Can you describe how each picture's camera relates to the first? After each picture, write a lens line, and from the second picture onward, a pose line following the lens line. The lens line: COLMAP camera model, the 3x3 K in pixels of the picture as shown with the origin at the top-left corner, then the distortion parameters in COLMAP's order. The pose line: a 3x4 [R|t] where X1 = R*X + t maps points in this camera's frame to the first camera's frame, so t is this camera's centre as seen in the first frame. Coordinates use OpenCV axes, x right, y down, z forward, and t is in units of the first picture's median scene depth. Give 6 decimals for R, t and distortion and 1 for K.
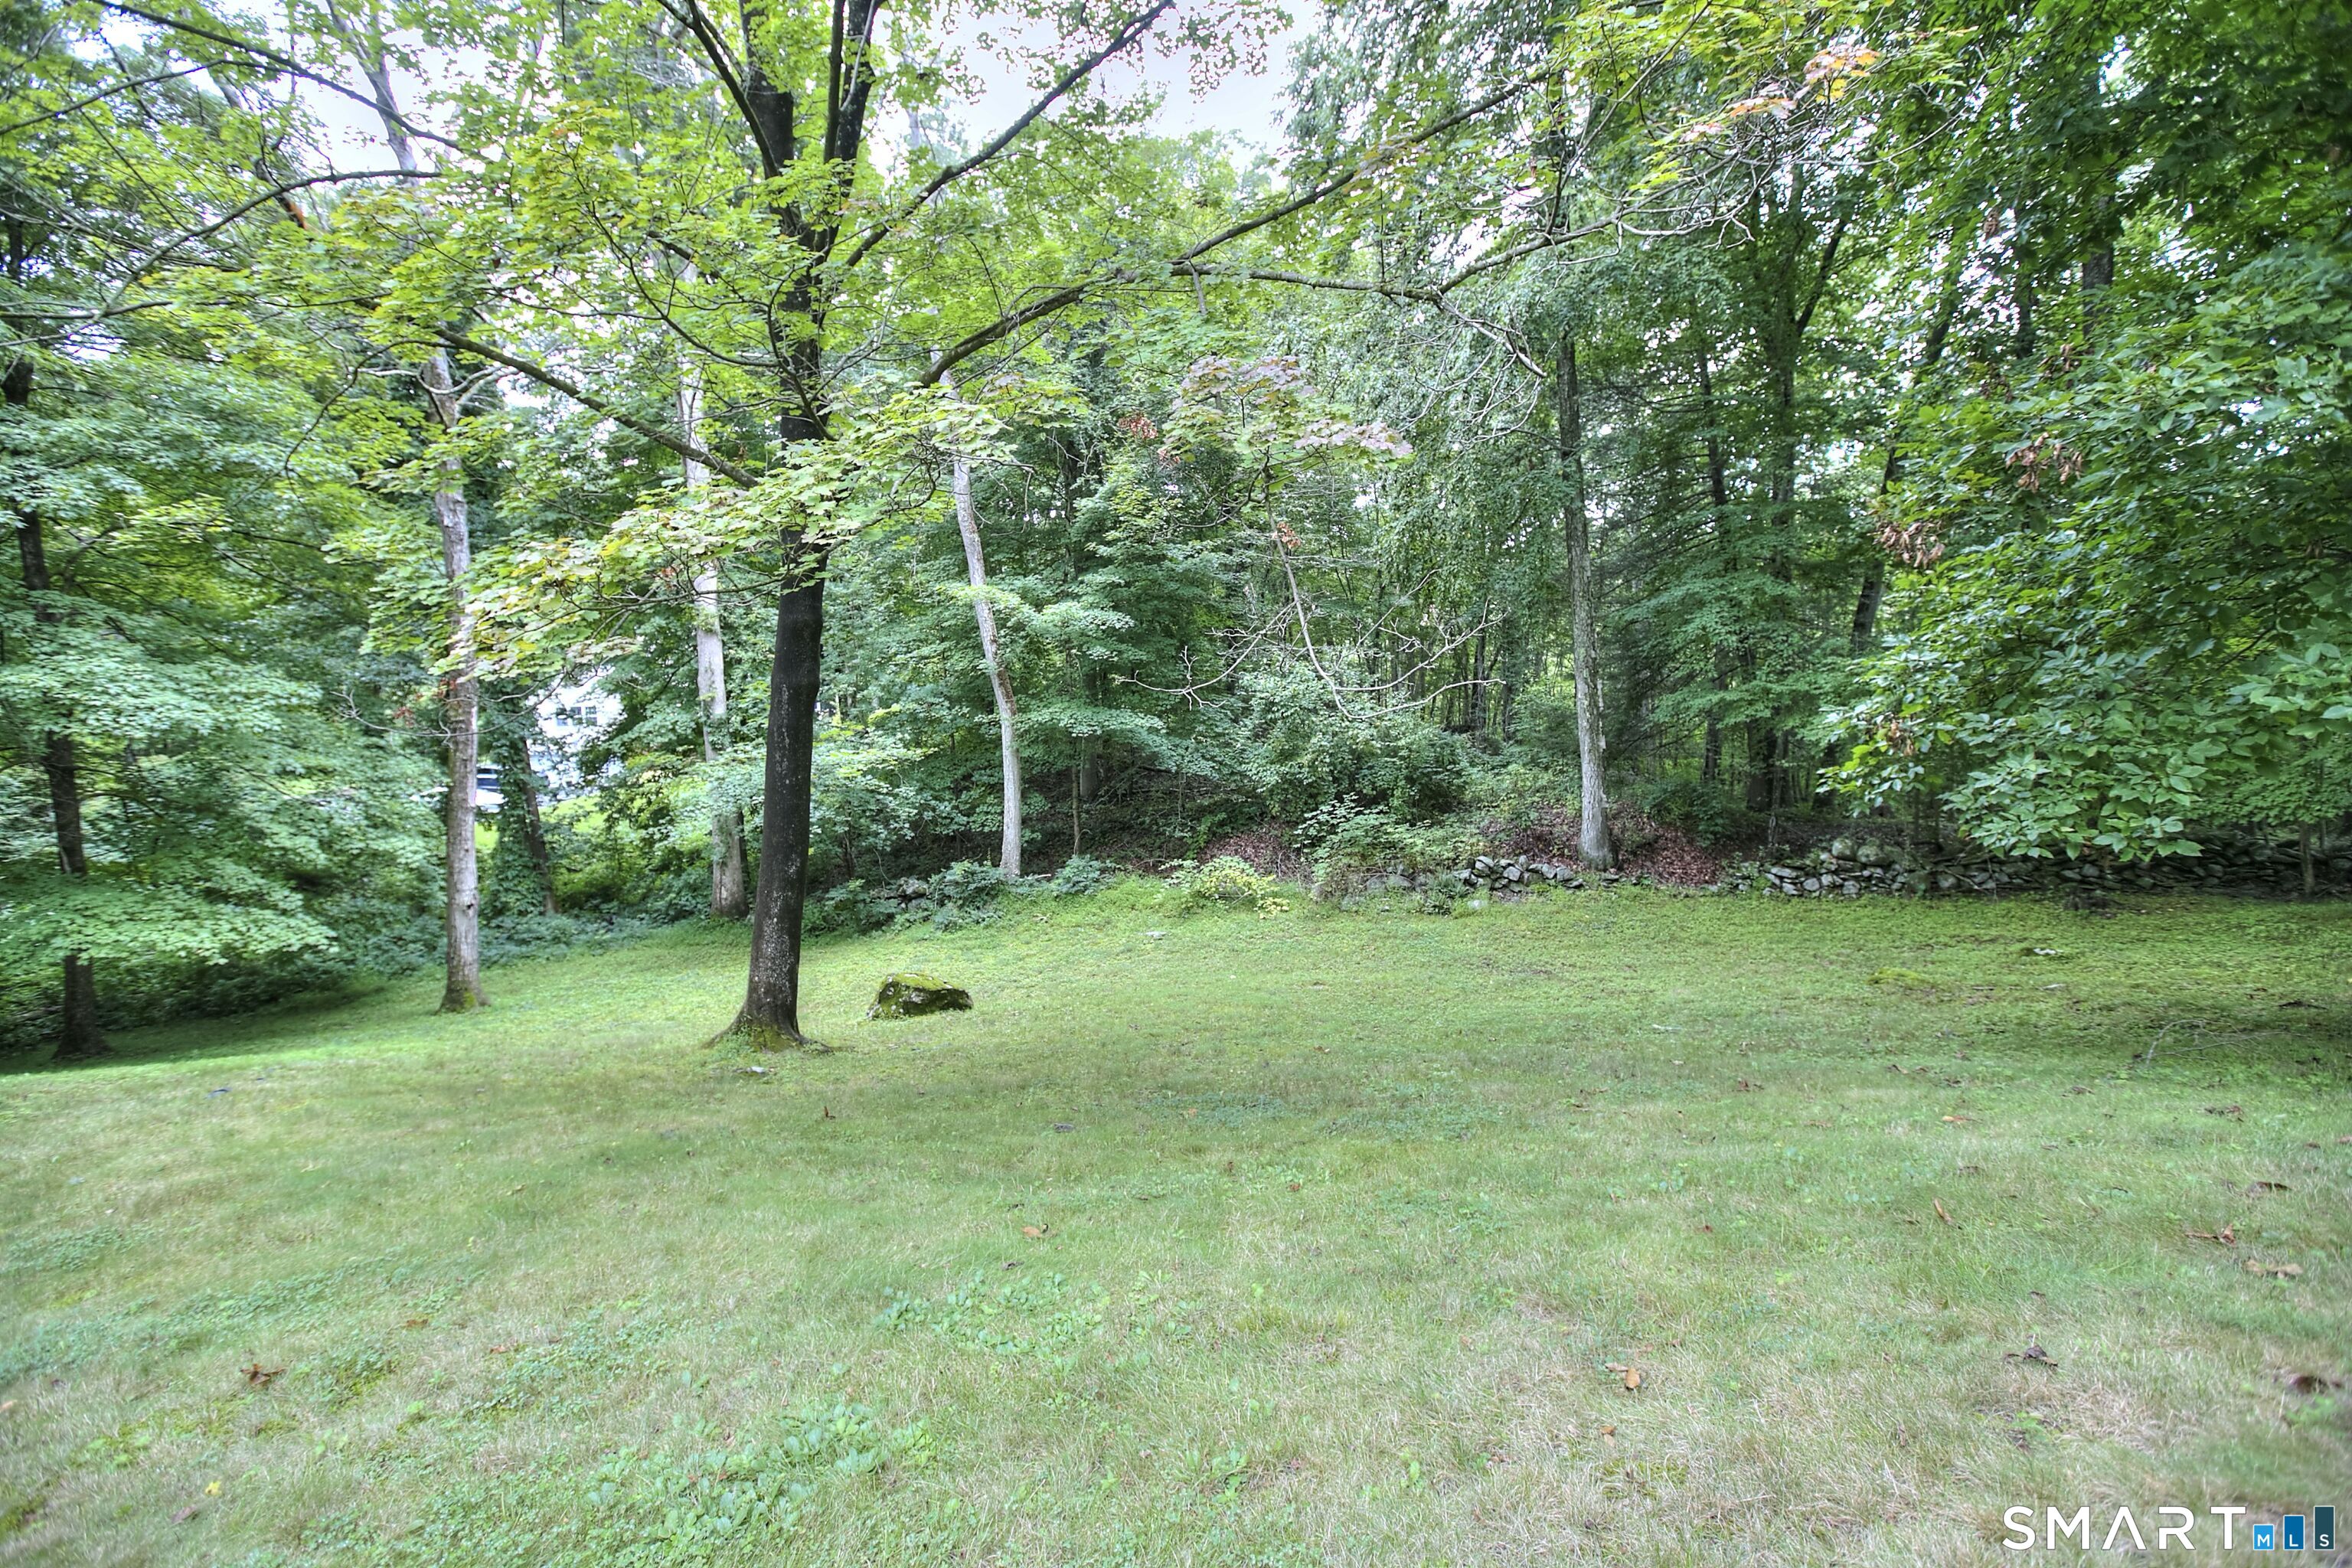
lens RADIAL K [[1112.0, 0, 1176.0], [0, 1112.0, 784.0], [0, 0, 1]] dist [-0.030406, 0.000644]
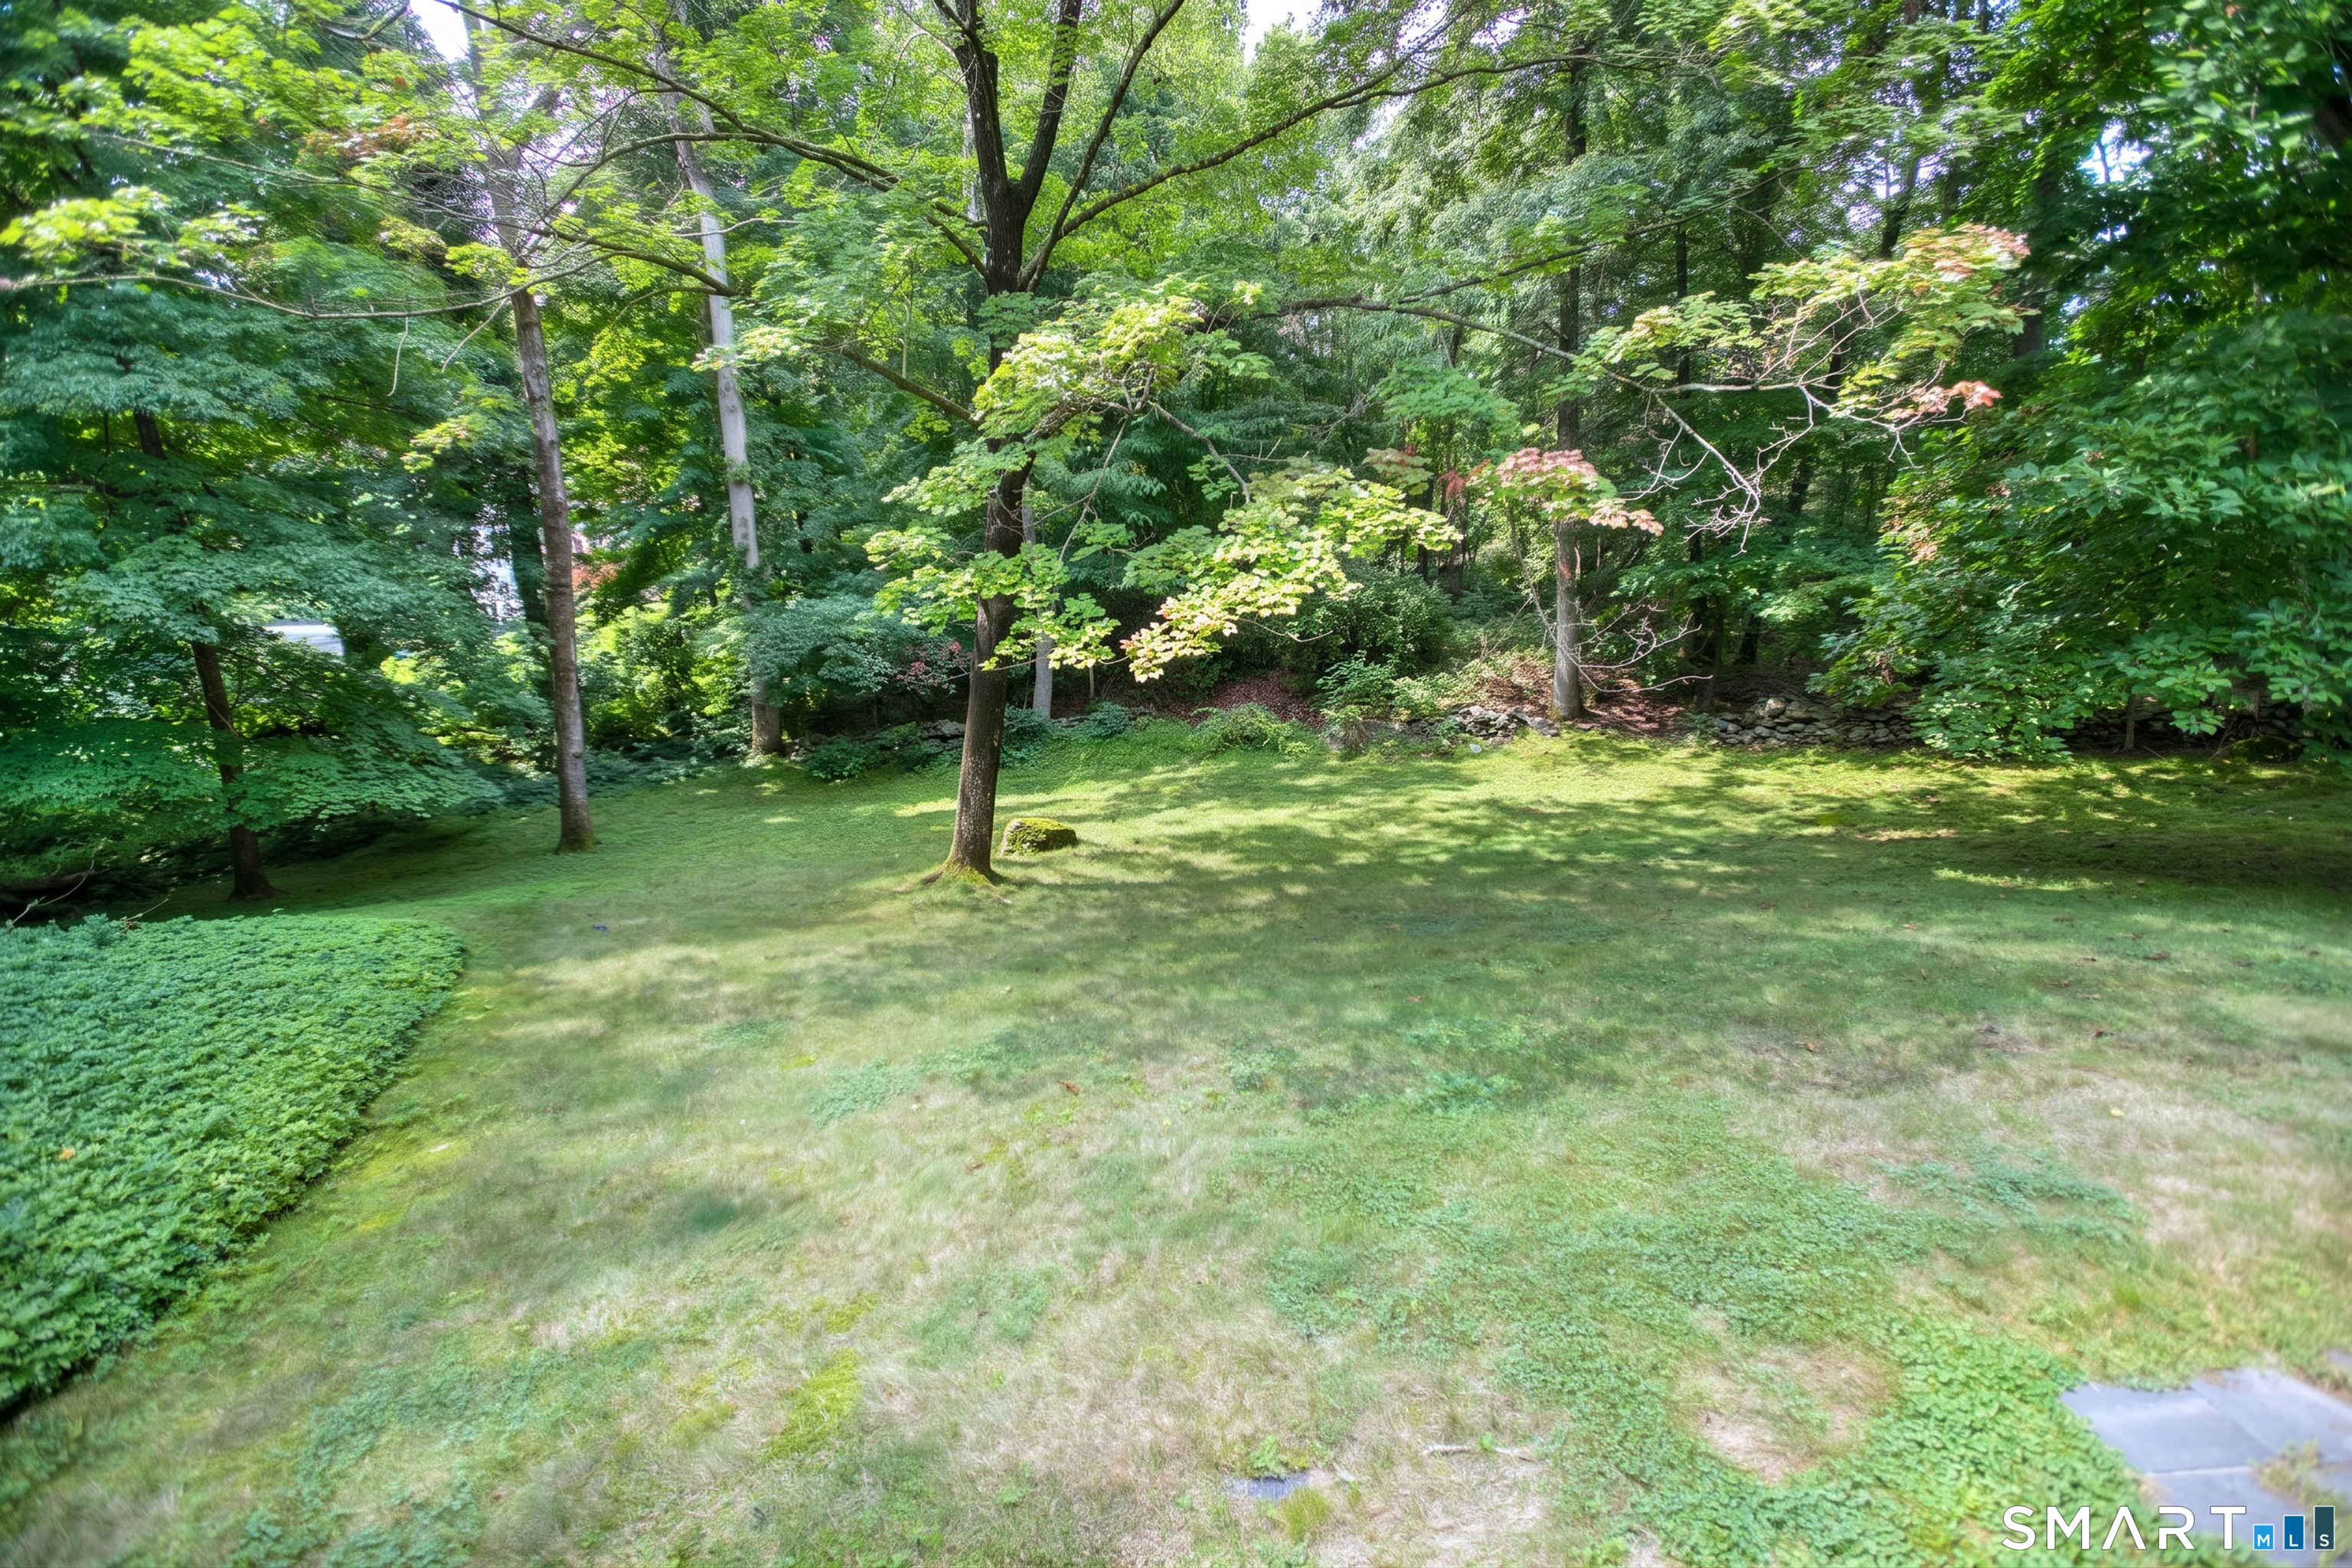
lens RADIAL K [[1112.0, 0, 1176.0], [0, 1112.0, 784.0], [0, 0, 1]] dist [-0.030406, 0.000644]
pose [[0.994785, -0.007167, 0.101740, -0.151810], [-0.009752, 0.986275, 0.164824, -0.042471], [-0.101525, -0.164957, 0.981062, -0.127974]]
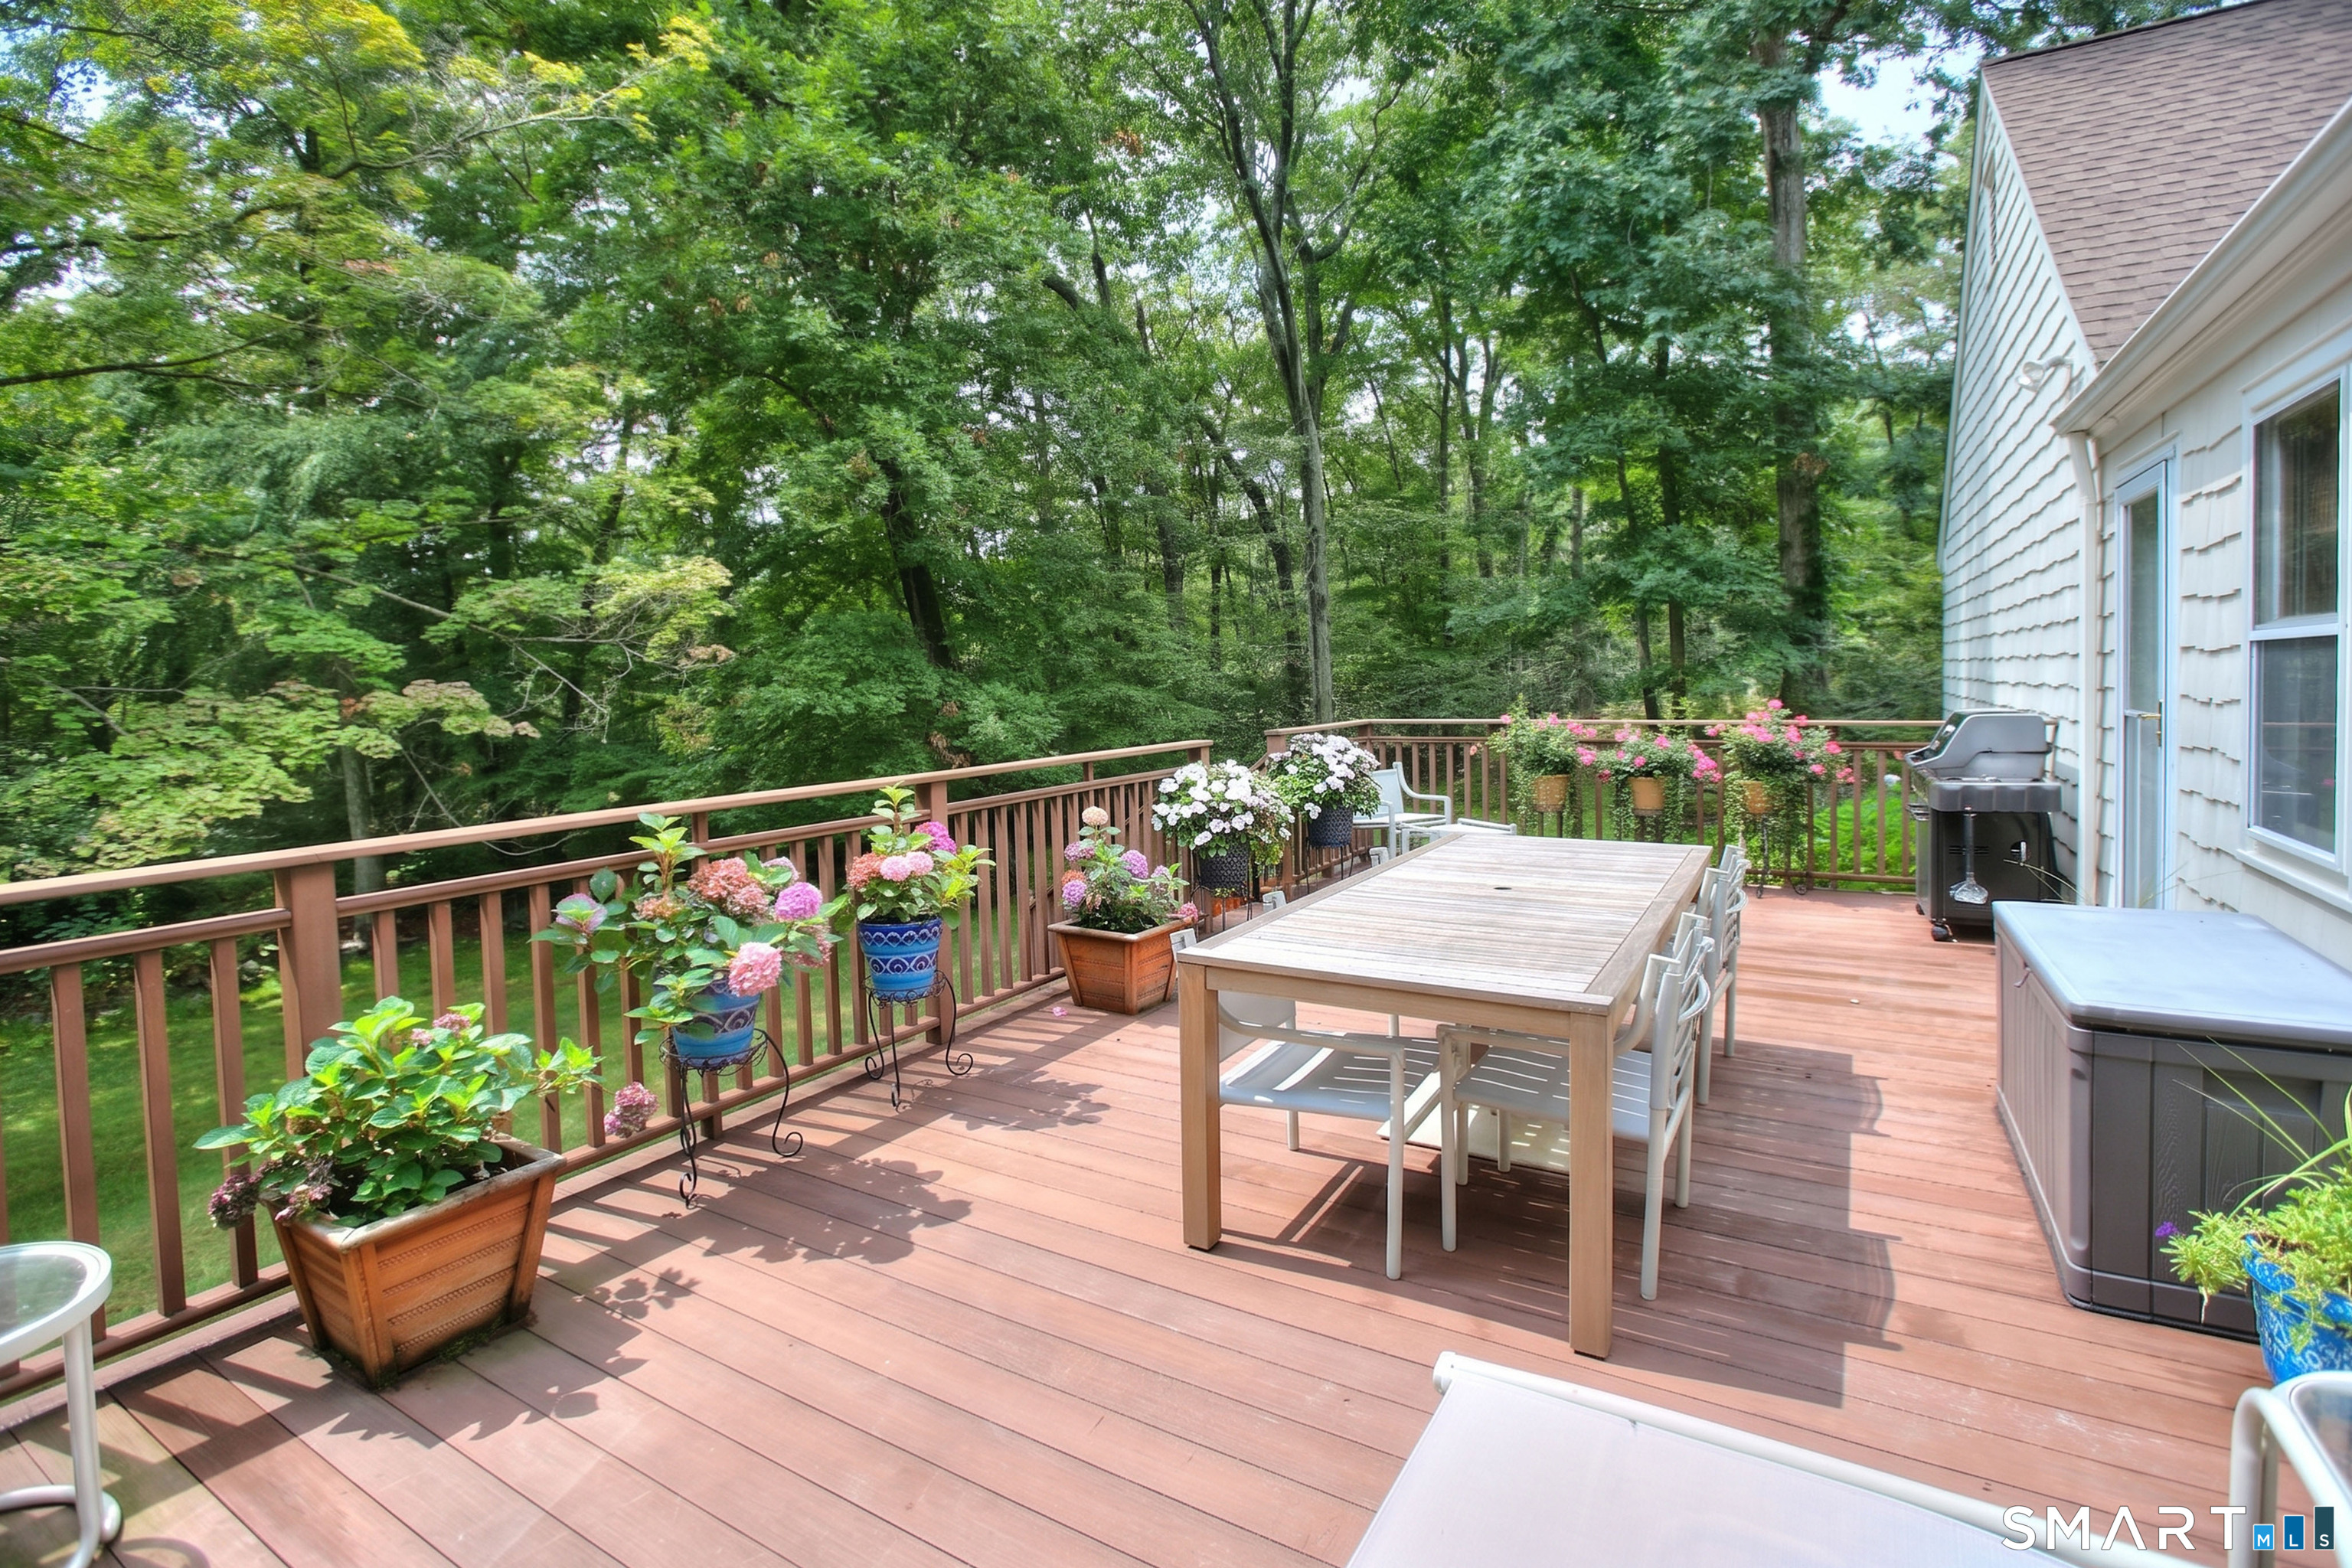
lens RADIAL K [[1112.0, 0, 1176.0], [0, 1112.0, 784.0], [0, 0, 1]] dist [-0.030406, 0.000644]
pose [[0.431930, -0.057806, 0.900053, -0.664980], [0.090513, 0.995684, 0.020512, 0.011872], [-0.897354, 0.072607, 0.435298, -0.630557]]
